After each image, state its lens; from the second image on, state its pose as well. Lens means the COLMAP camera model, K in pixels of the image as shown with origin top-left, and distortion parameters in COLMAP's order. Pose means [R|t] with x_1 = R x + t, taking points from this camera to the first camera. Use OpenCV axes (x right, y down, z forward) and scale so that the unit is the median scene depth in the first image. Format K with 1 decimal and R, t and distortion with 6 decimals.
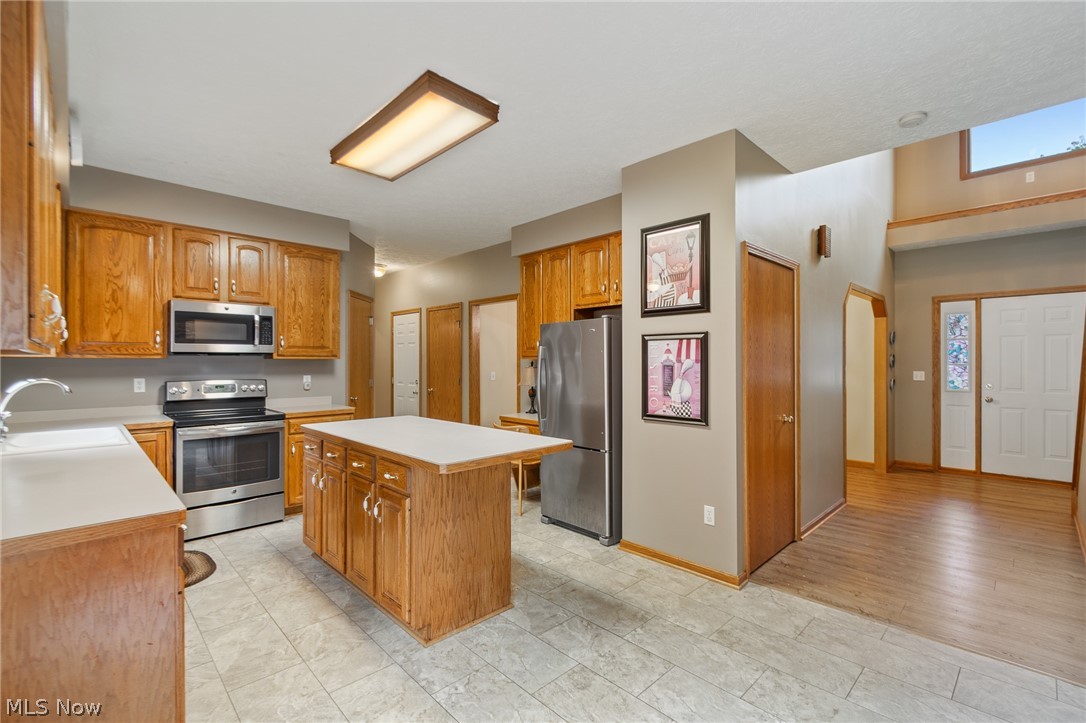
lens RADIAL K [[473.0, 0, 535.1], [0, 473.0, 366.8], [0, 0, 1]] dist [0.007065, -0.002568]
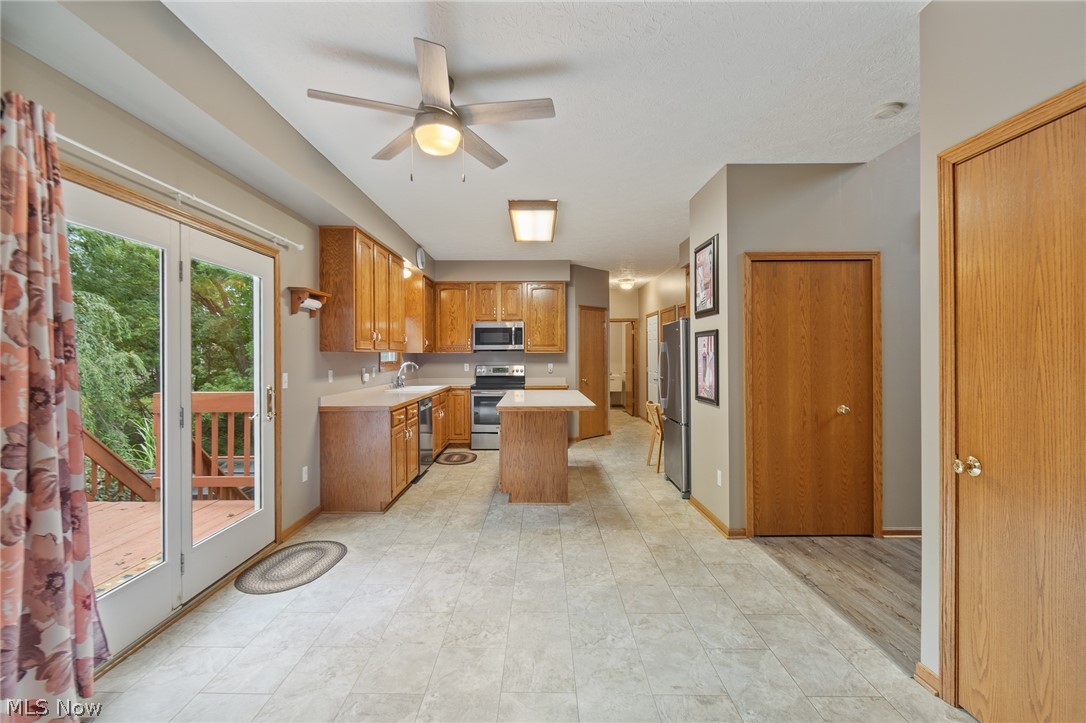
lens RADIAL K [[473.0, 0, 542.6], [0, 473.0, 357.0], [0, 0, 1]] dist [0.007065, -0.002568]
pose [[0.723015, -0.000514, -0.690832, 0.848873], [-0.003125, 0.999987, -0.004015, 0.004408], [0.690825, 0.005061, 0.723004, -0.201078]]
